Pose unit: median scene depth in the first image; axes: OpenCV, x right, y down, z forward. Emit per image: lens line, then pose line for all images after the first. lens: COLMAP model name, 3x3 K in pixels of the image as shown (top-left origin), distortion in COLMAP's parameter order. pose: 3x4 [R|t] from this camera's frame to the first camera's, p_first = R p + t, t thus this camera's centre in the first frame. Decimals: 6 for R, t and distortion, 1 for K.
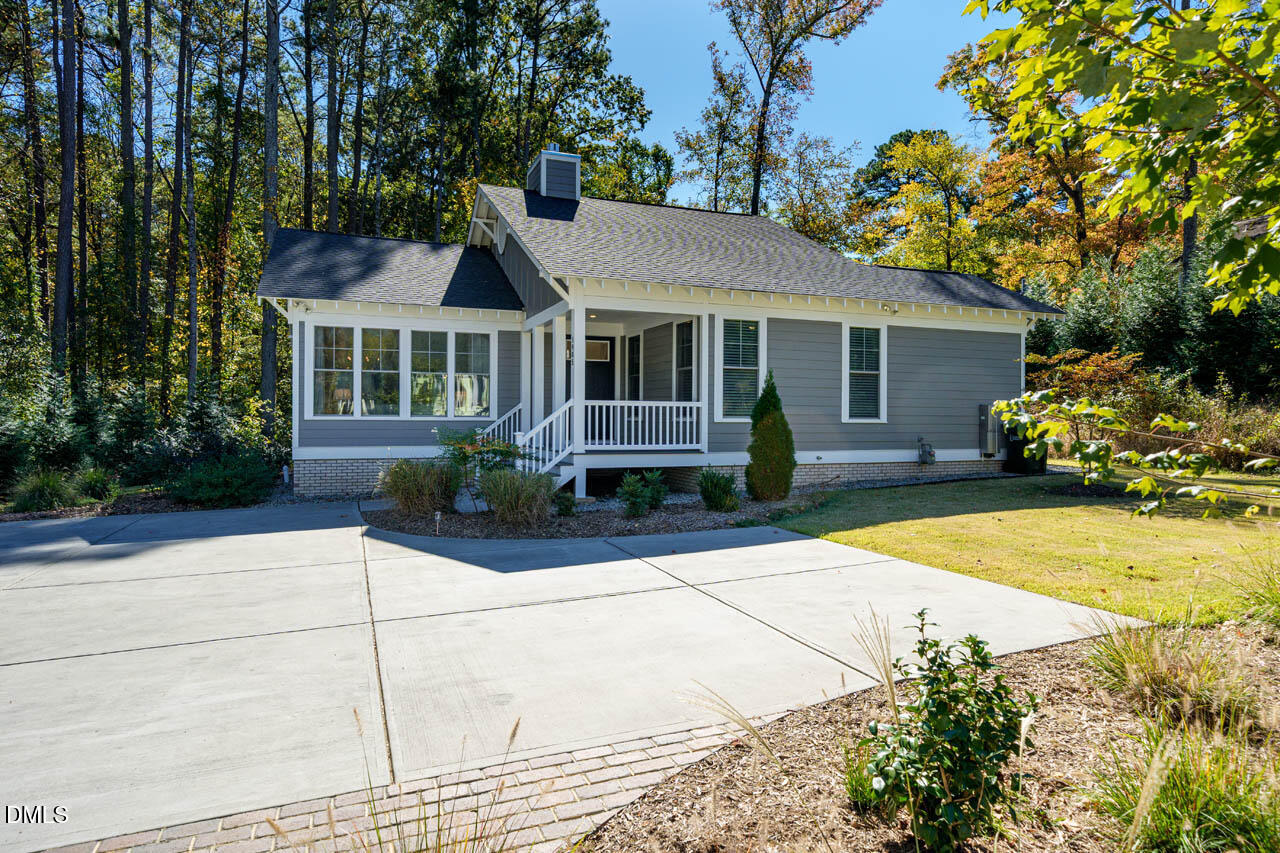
lens RADIAL K [[689.6, 0, 640.0], [0, 689.6, 426.5], [0, 0, 1]] dist [-0.030974, 0.001015]
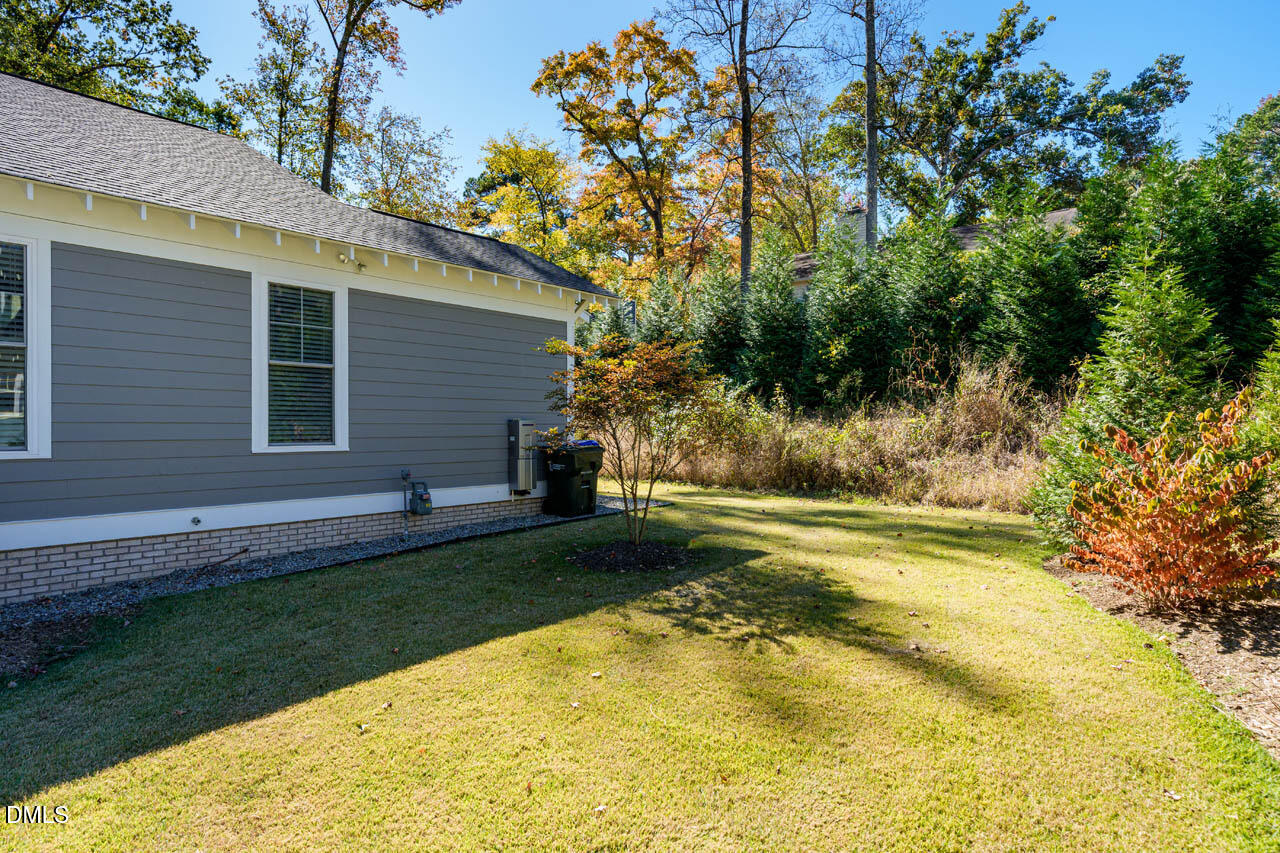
lens RADIAL K [[691.7, 0, 640.0], [0, 691.7, 426.5], [0, 0, 1]] dist [-0.000462, -0.078685]
pose [[0.862483, -0.007337, 0.506032, 0.082540], [0.017391, 0.999734, -0.015146, -0.003767], [-0.505787, 0.021864, 0.862381, 0.105890]]
